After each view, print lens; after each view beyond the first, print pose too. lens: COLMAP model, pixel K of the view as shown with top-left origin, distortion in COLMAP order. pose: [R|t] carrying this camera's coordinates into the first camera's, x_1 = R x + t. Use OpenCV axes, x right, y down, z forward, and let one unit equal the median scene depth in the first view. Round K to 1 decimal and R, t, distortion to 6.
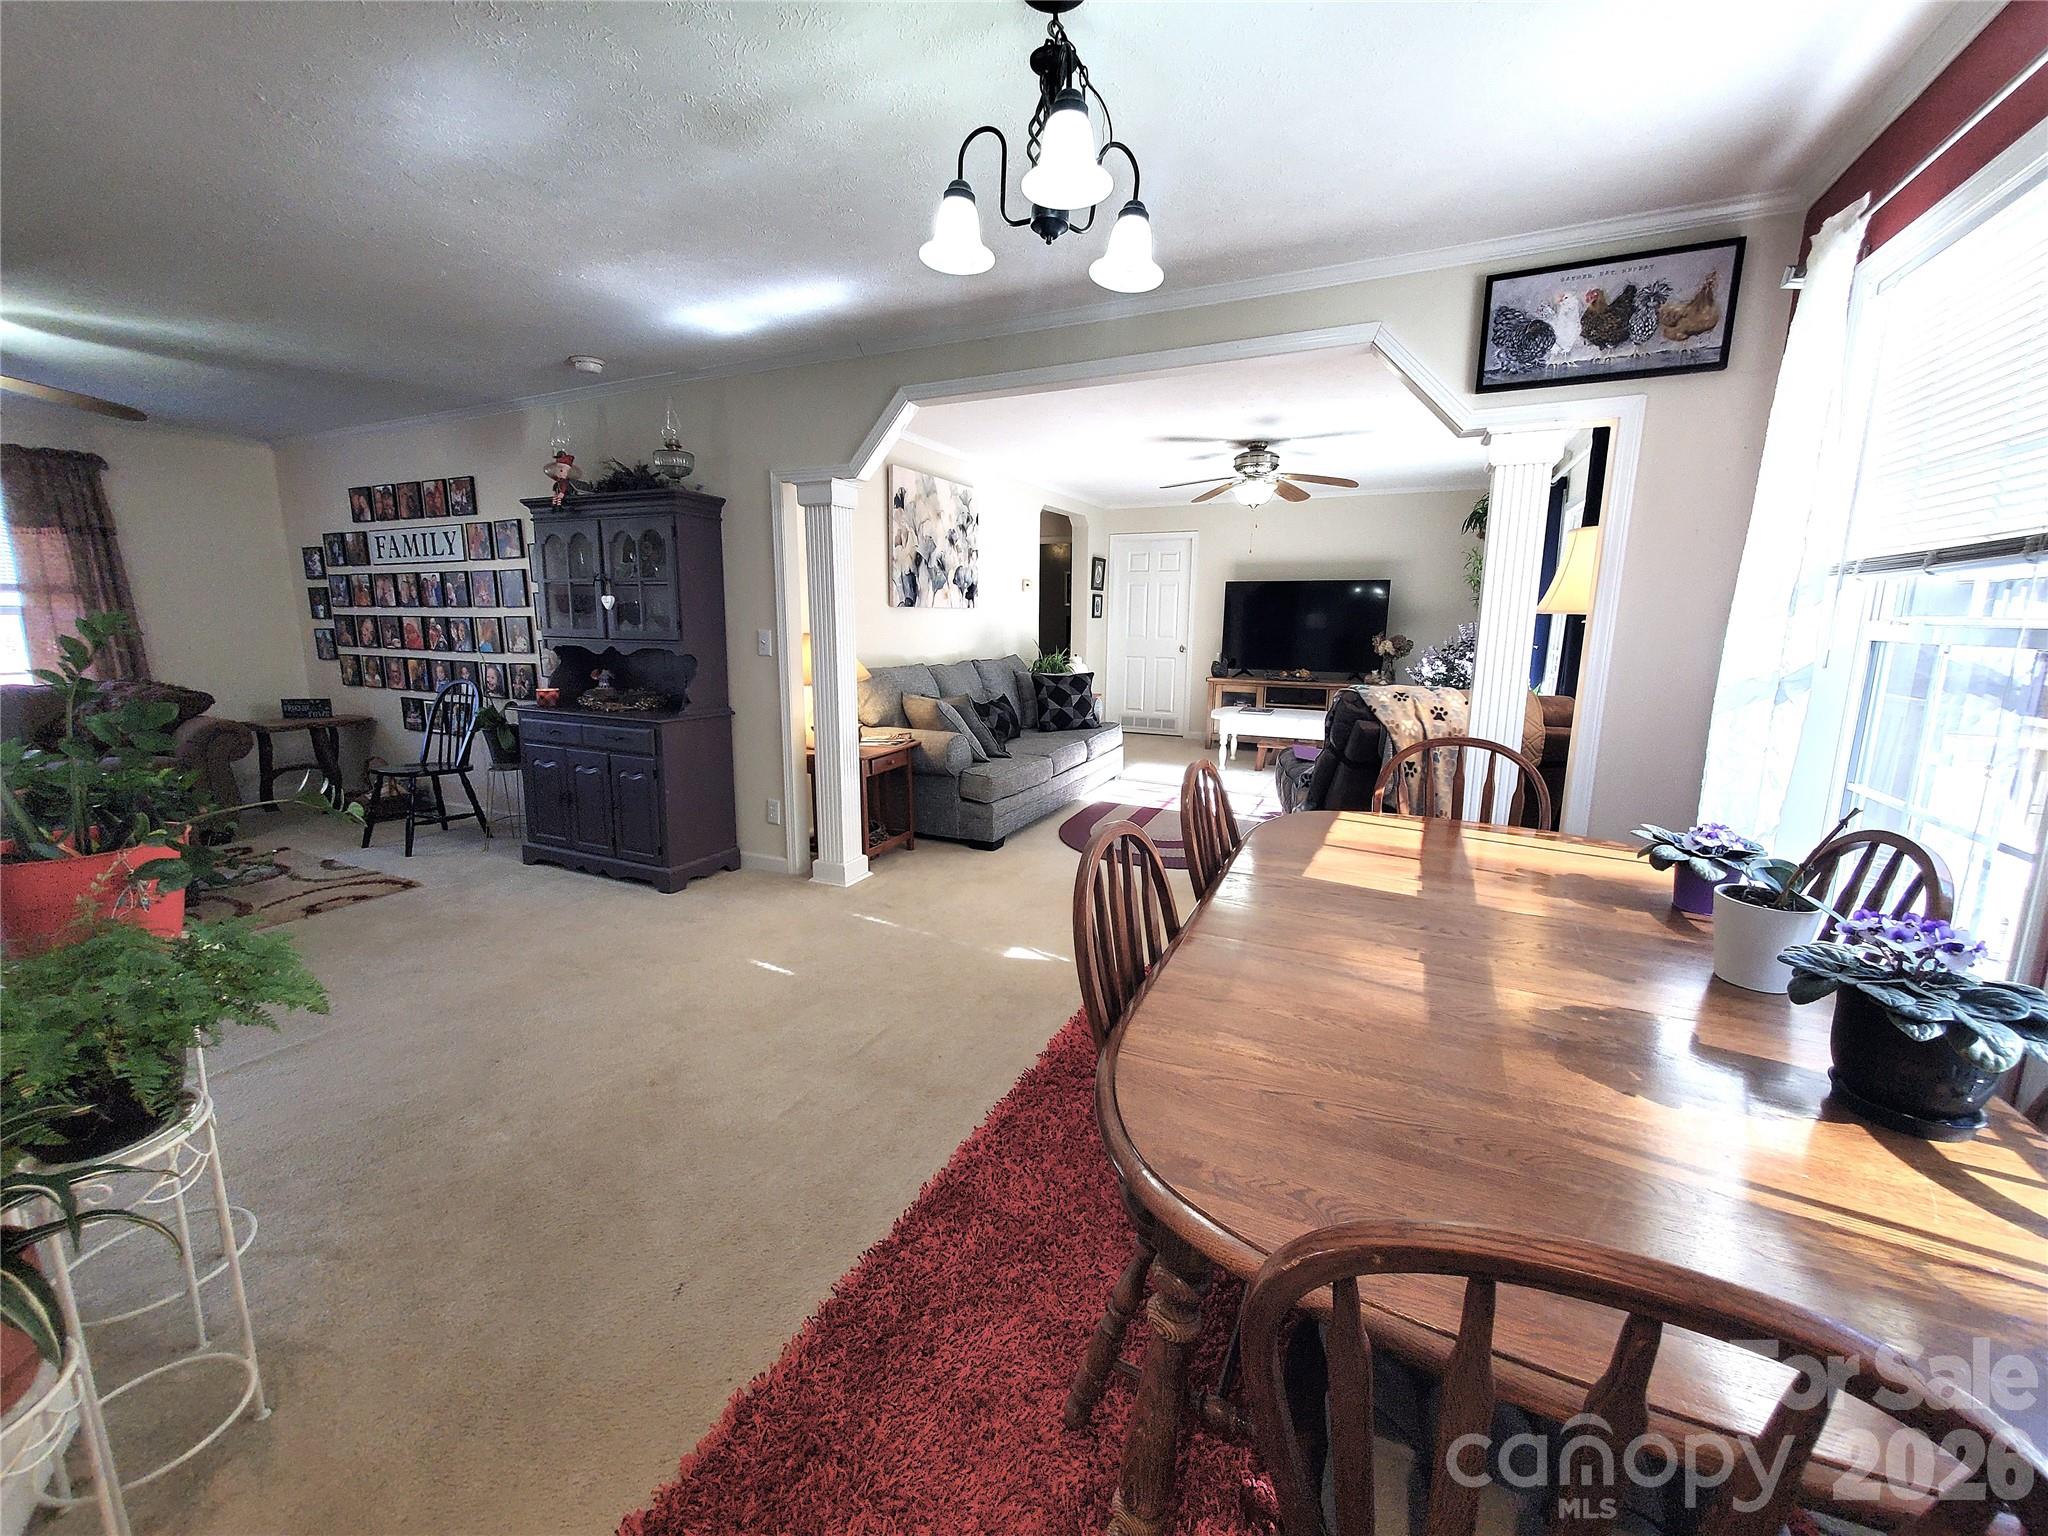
lens RADIAL K [[807.2, 0, 1023.6], [0, 807.2, 764.6], [0, 0, 1]] dist [-0.000476, -0.000142]
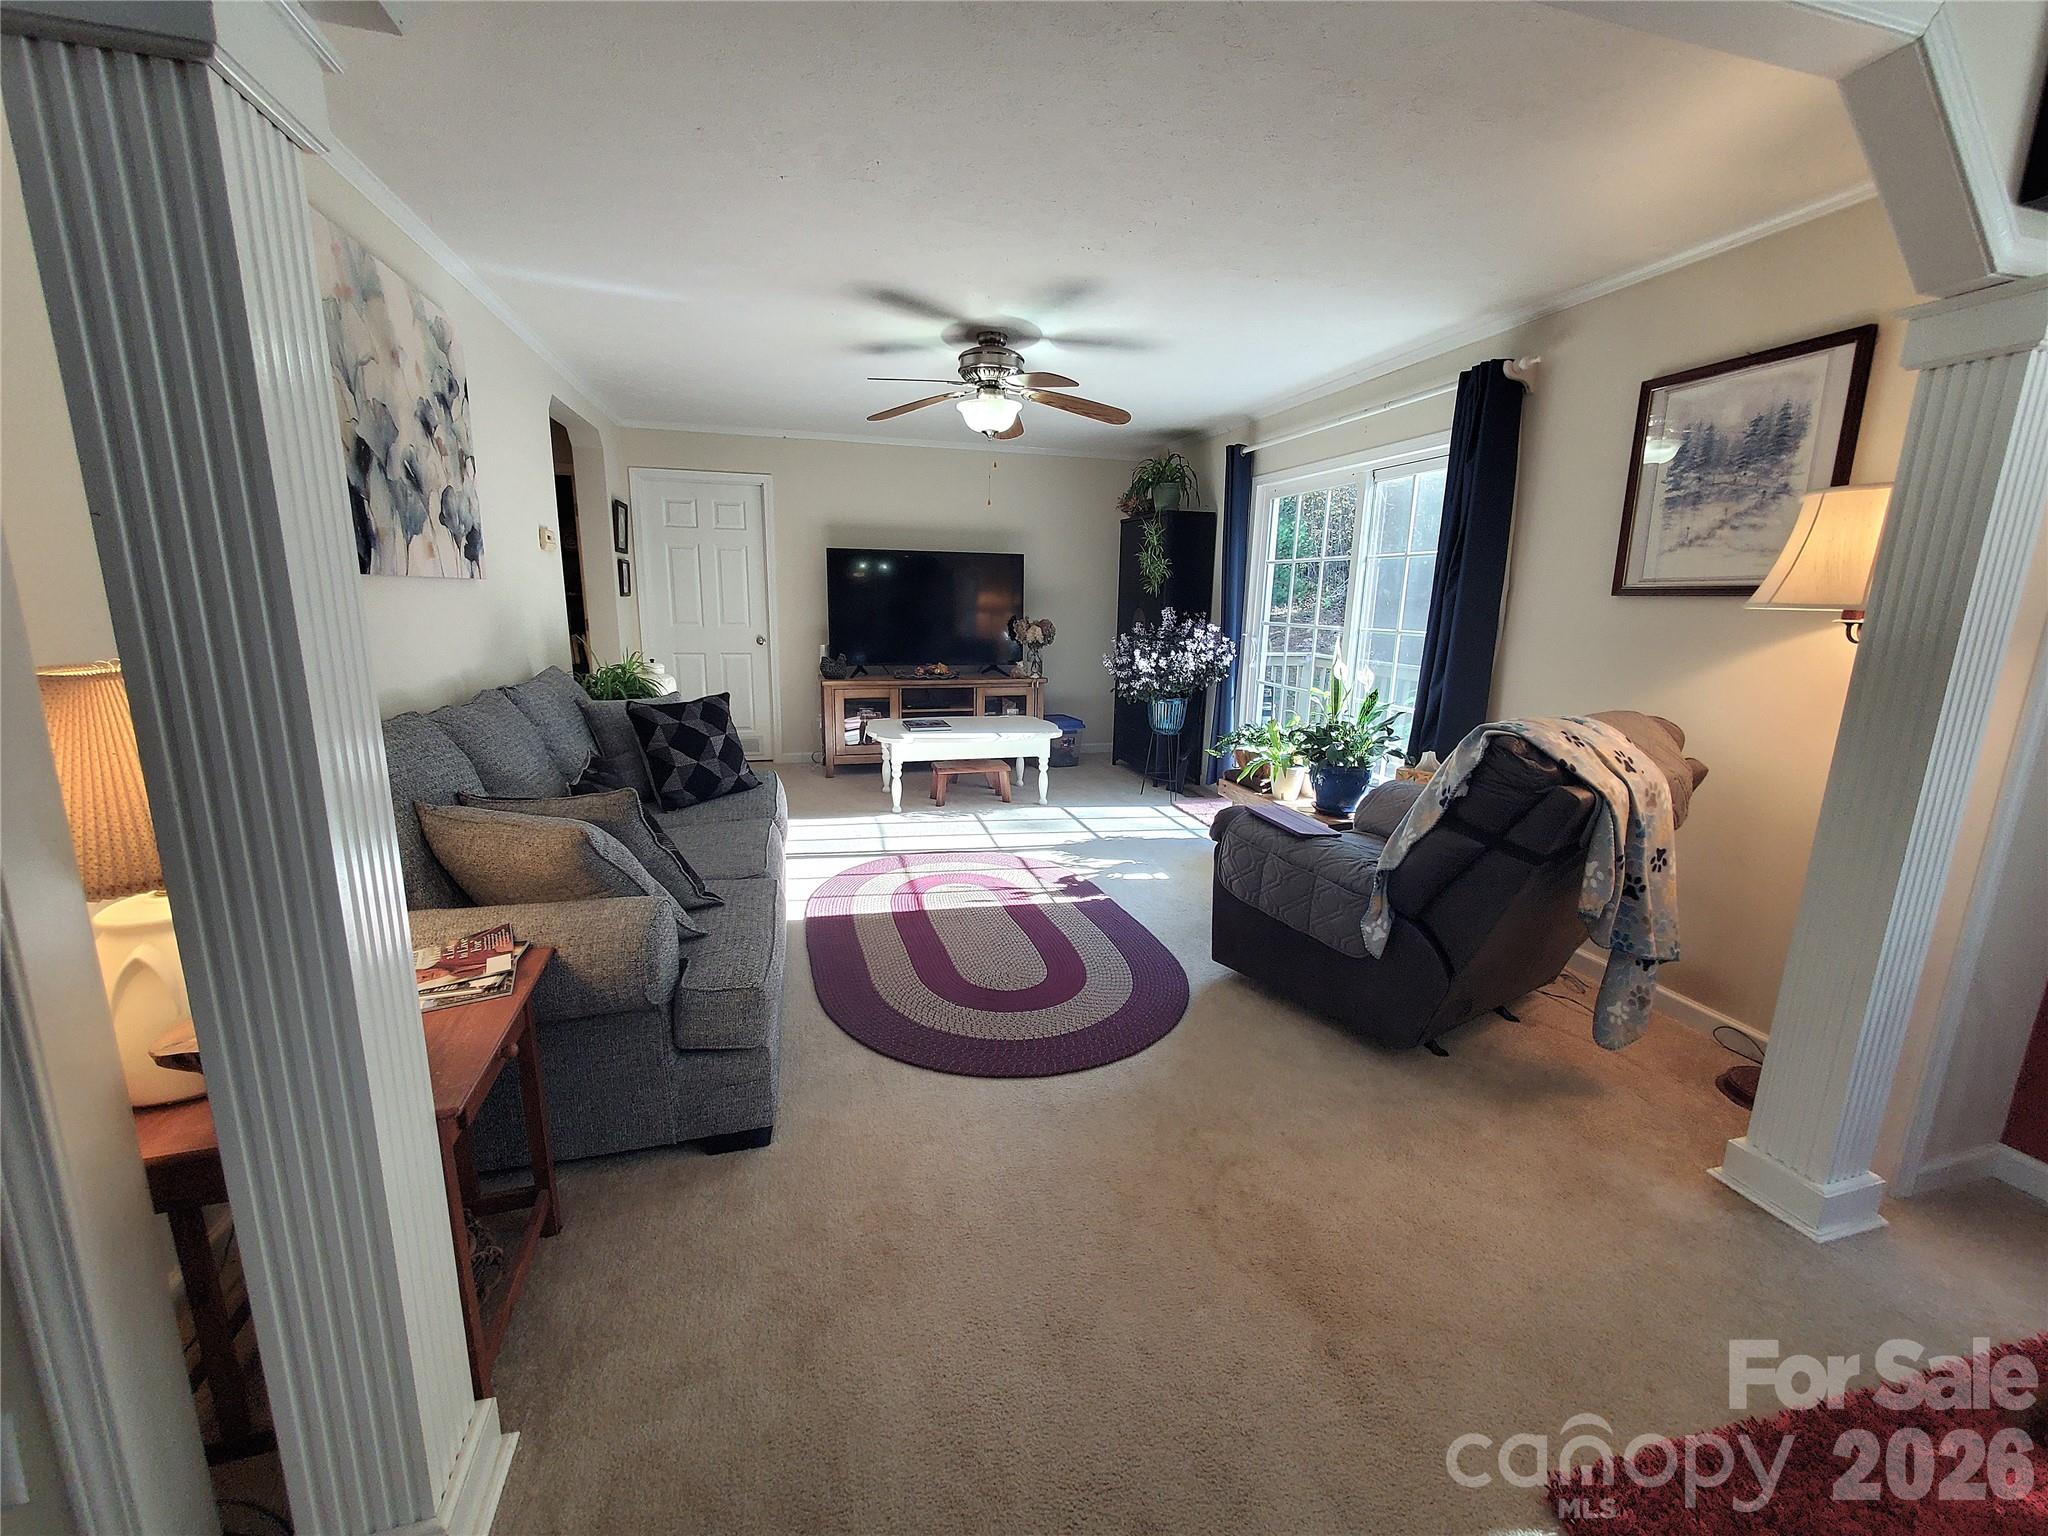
lens RADIAL K [[807.2, 0, 1023.6], [0, 807.2, 764.6], [0, 0, 1]] dist [-0.000476, -0.000142]
pose [[0.756985, -0.128467, 0.640680, -0.157963], [0.108623, 0.991581, 0.070486, -0.094096], [-0.644341, 0.016236, 0.764566, 0.483169]]
